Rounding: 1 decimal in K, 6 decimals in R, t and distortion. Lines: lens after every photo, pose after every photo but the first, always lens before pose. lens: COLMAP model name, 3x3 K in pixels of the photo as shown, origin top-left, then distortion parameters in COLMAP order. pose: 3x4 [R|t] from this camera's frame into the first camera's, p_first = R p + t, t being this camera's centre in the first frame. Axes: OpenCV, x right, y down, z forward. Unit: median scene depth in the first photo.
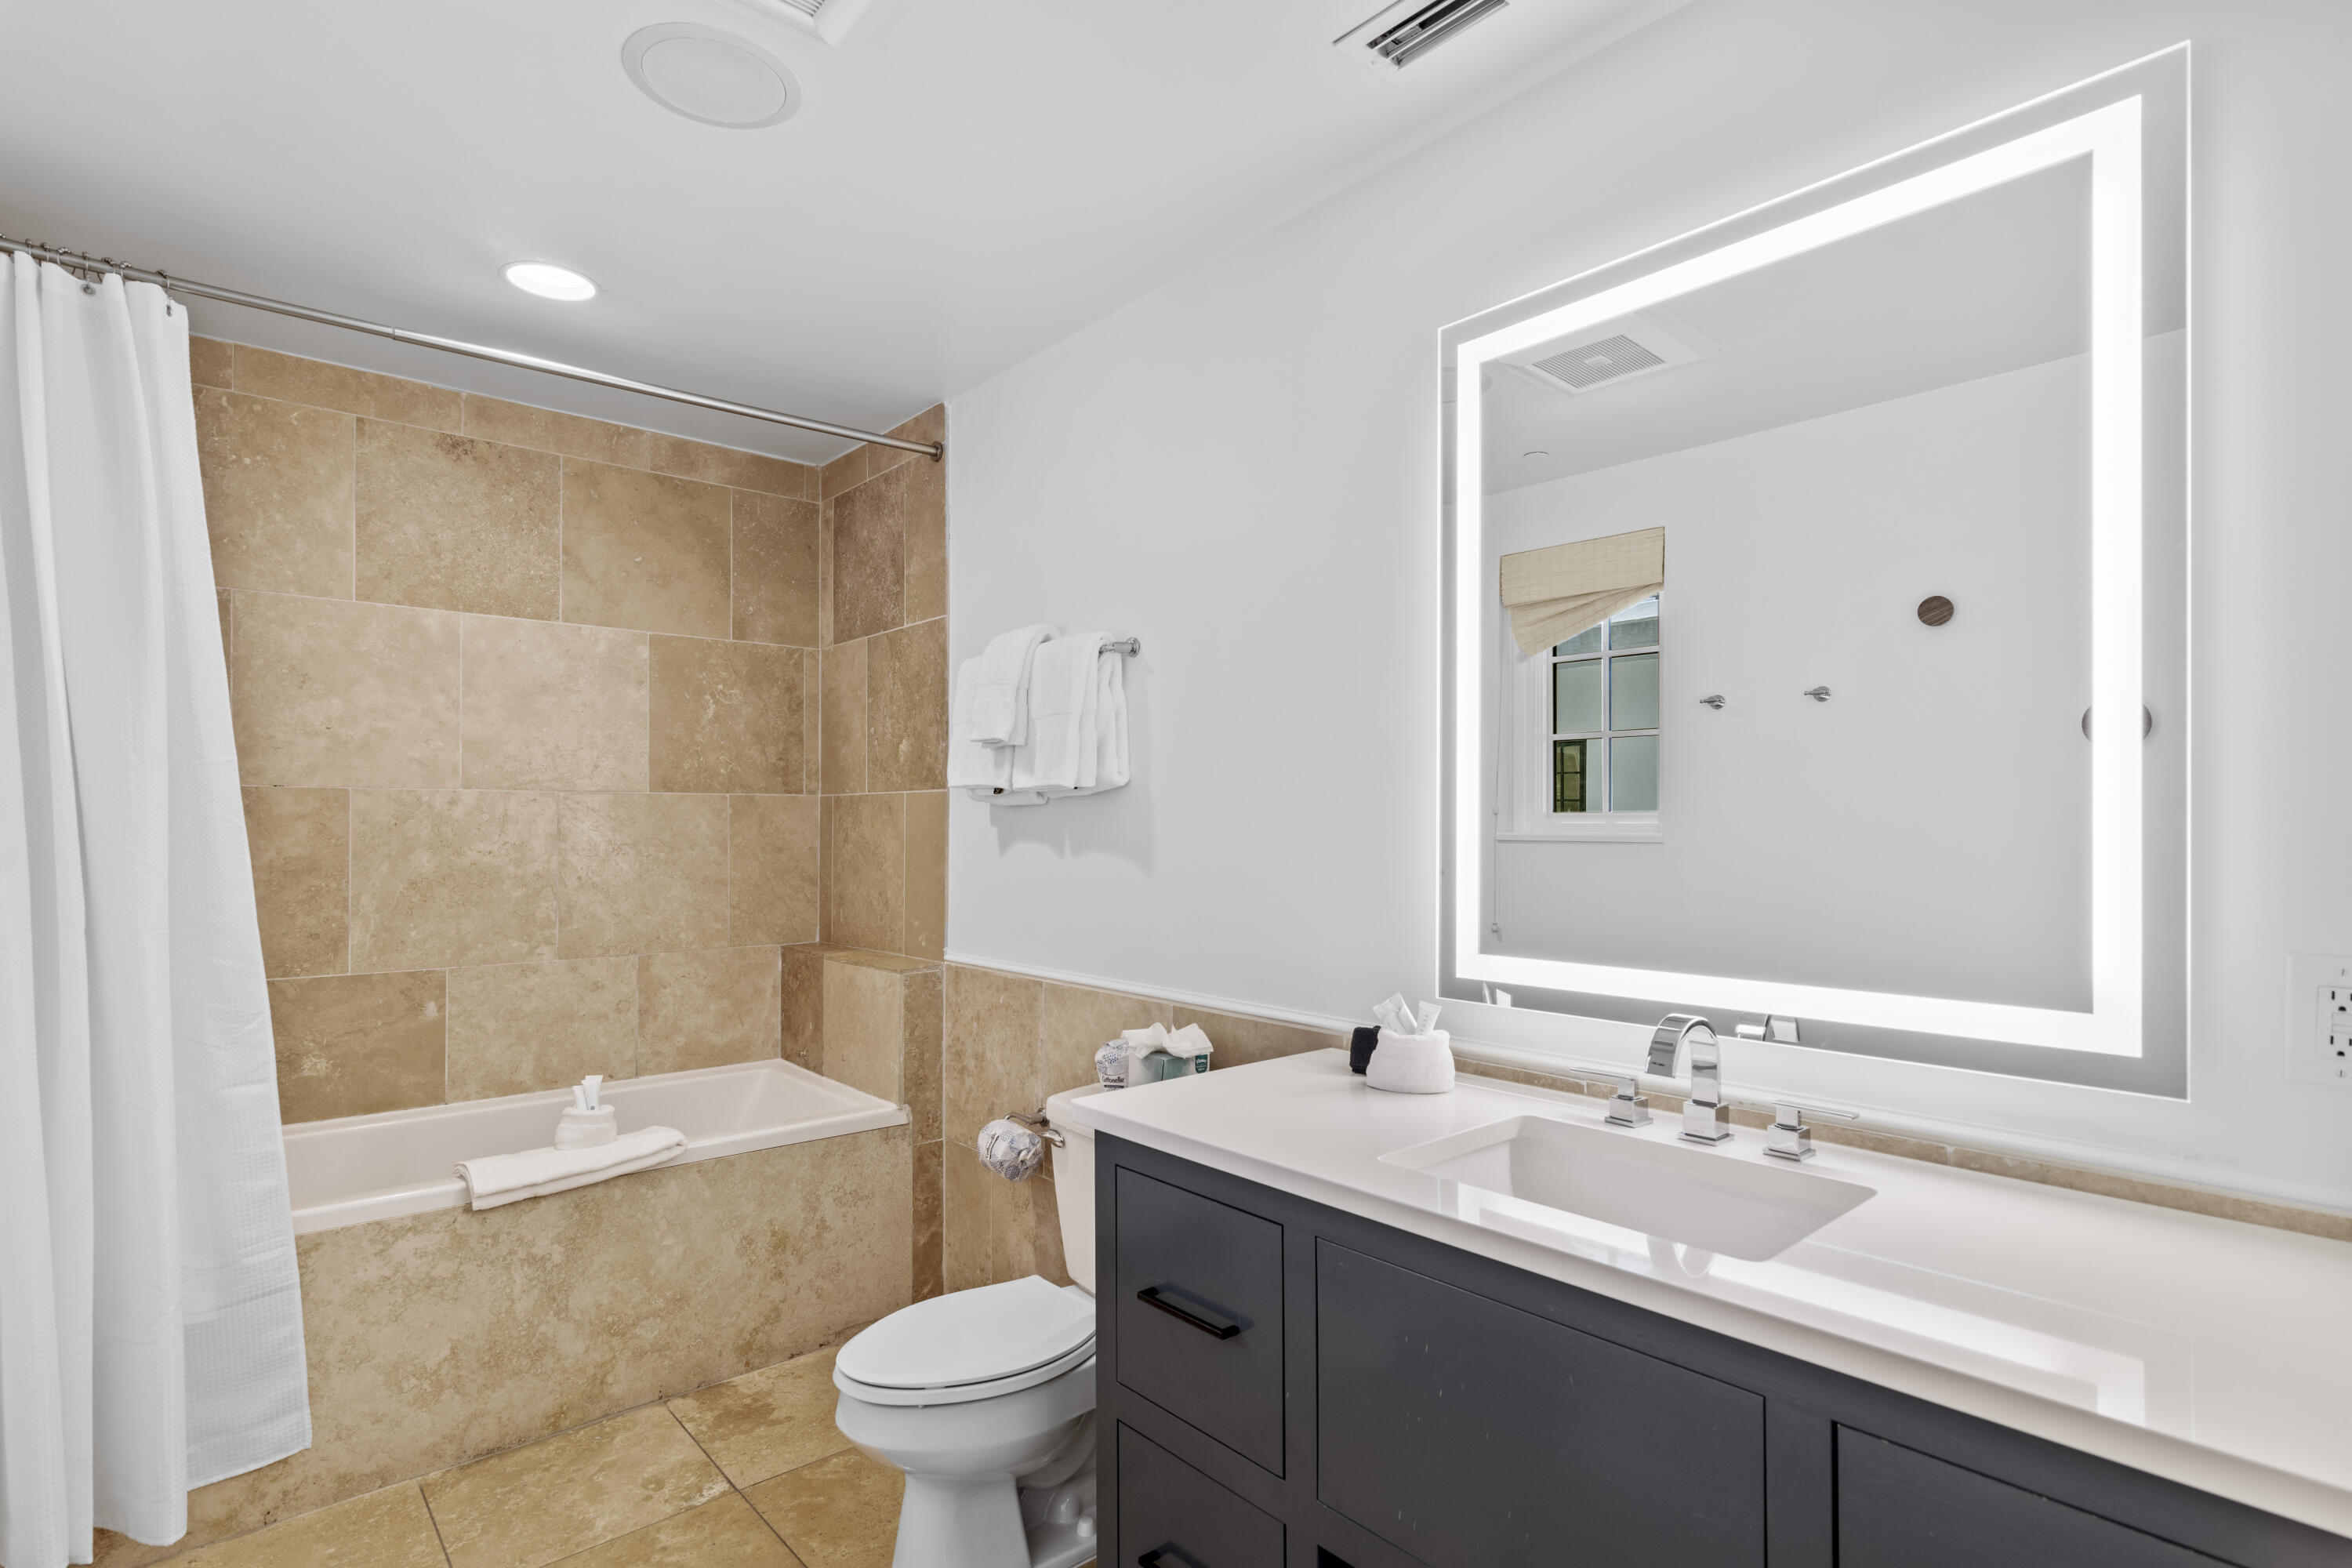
lens RADIAL K [[1162.9, 0, 1180.4], [0, 1162.9, 808.8], [0, 0, 1]] dist [0.001547, -0.000514]
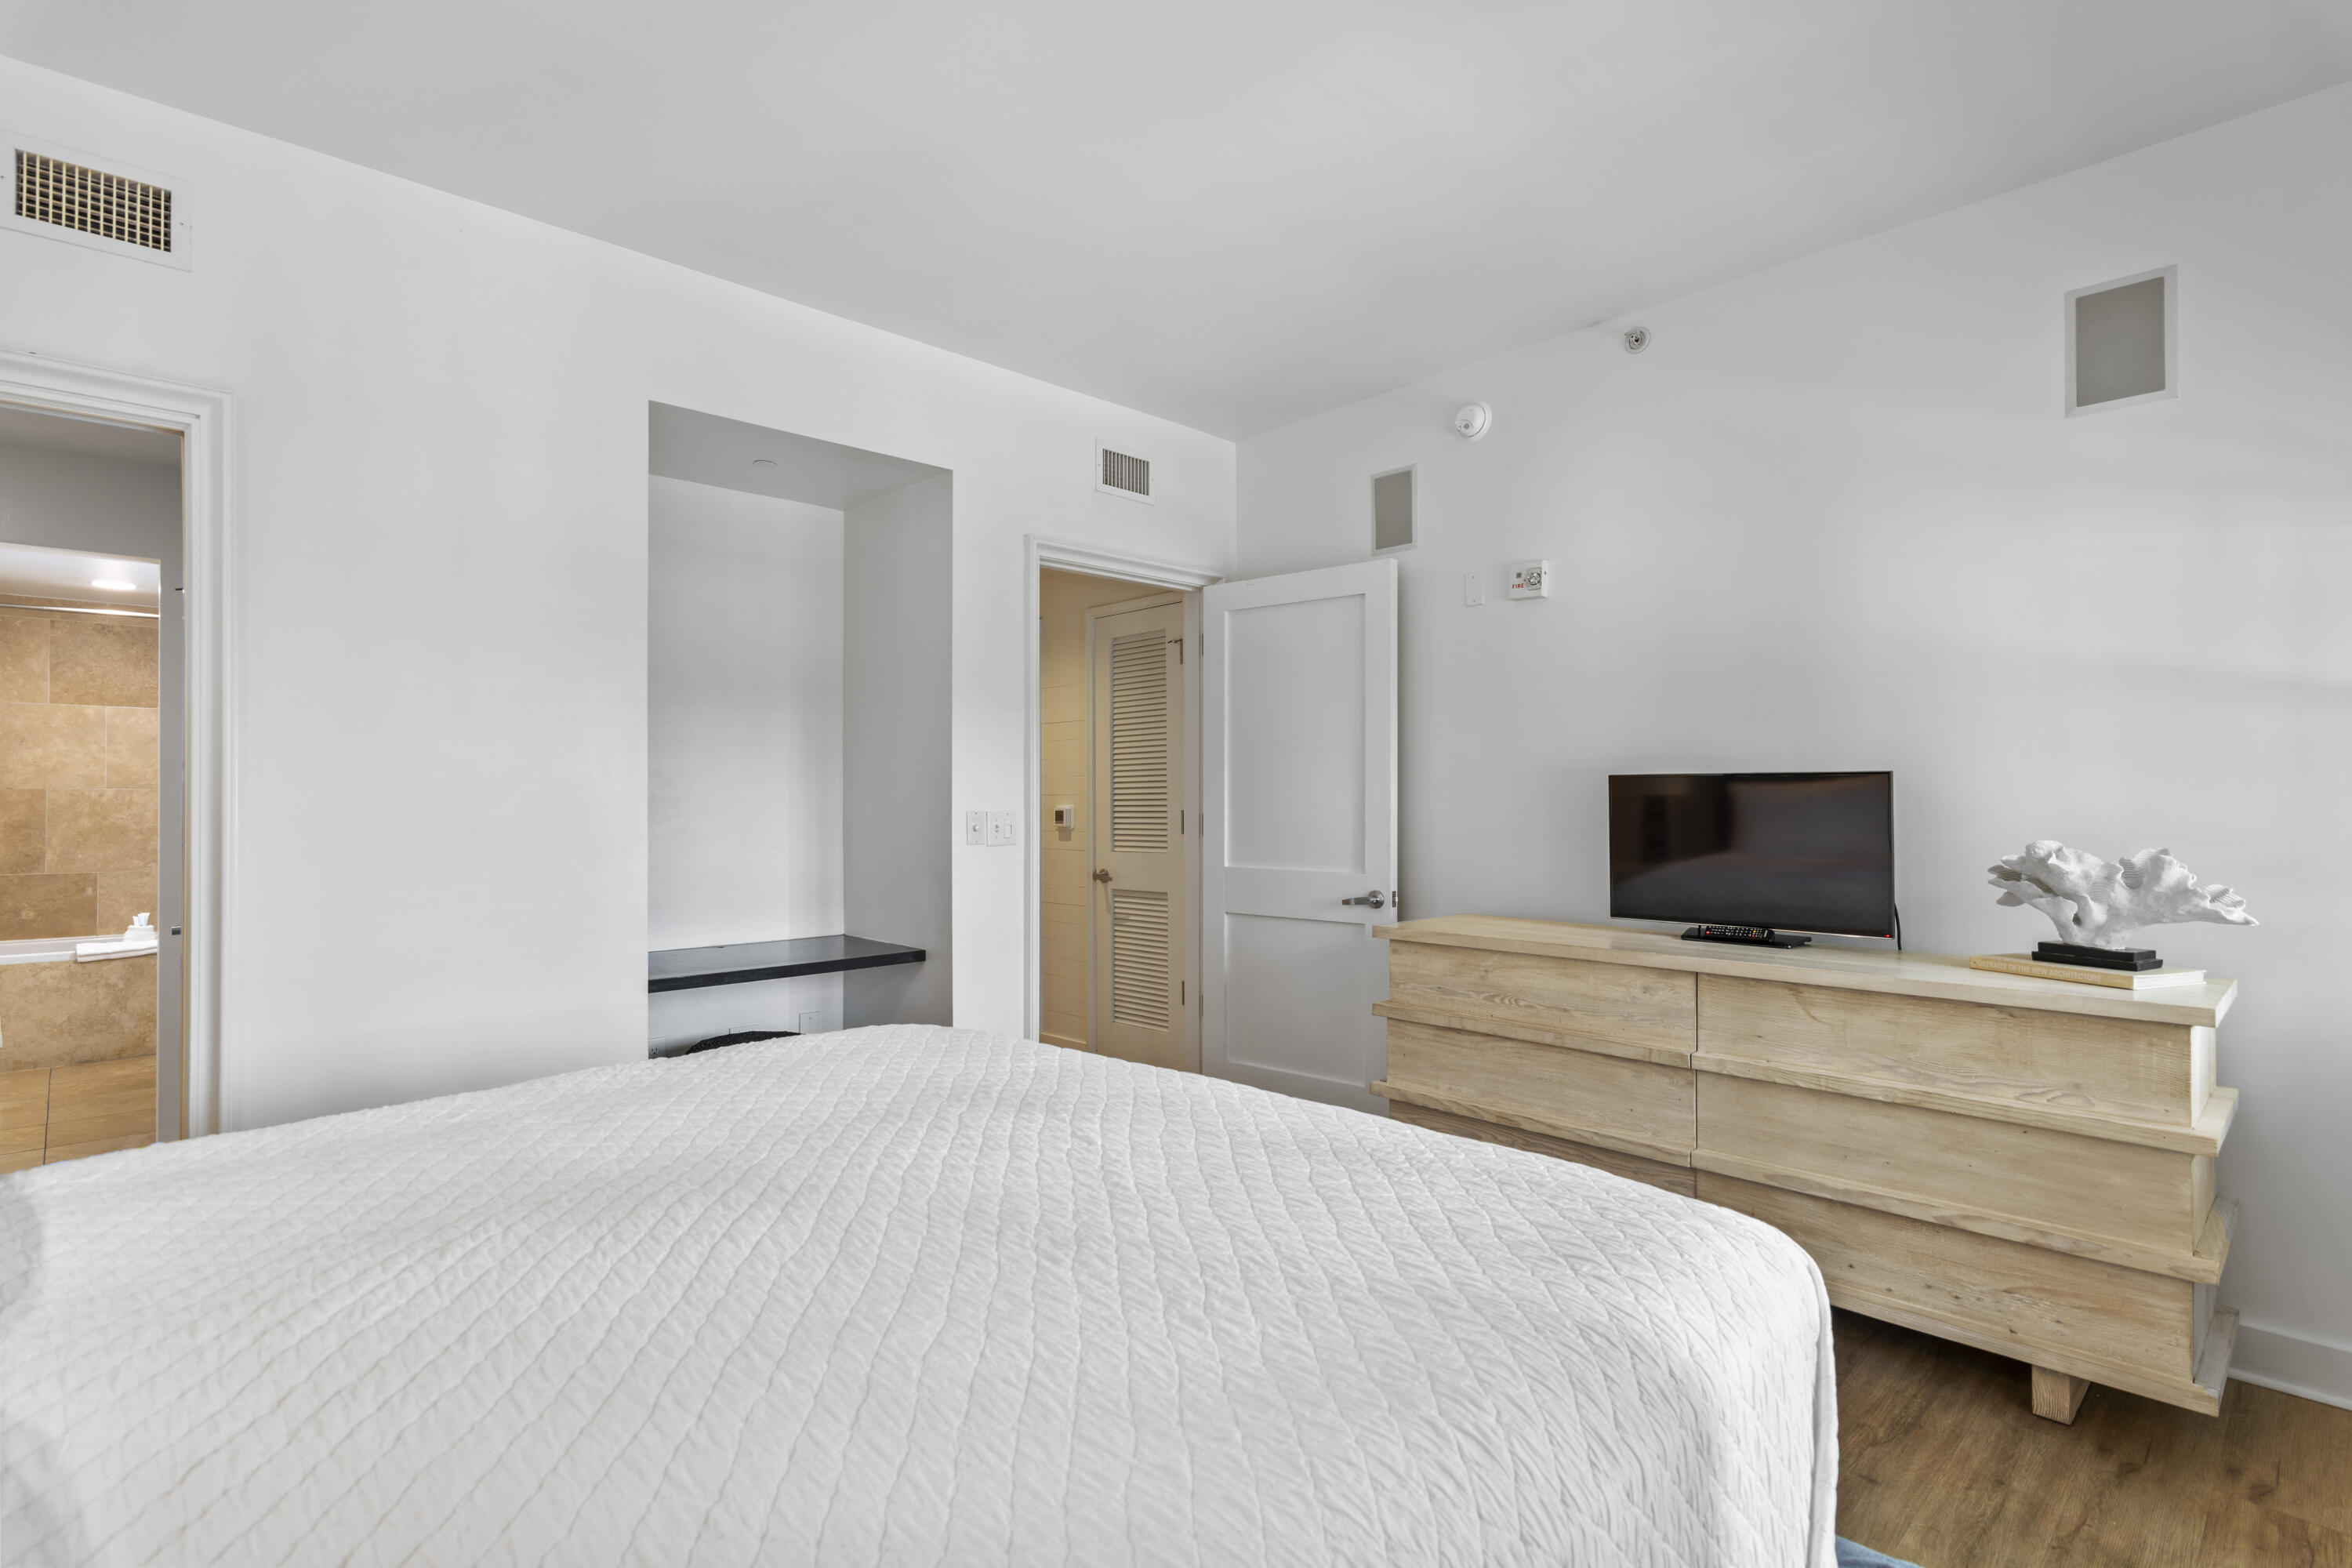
lens RADIAL K [[1140.1, 0, 1173.7], [0, 1140.1, 782.4], [0, 0, 1]] dist [0.003248, -0.000609]
pose [[0.999048, -0.002459, 0.043545, 1.312148], [0.002665, 0.999986, -0.004673, -0.014202], [-0.043533, 0.004785, 0.999041, -1.242675]]
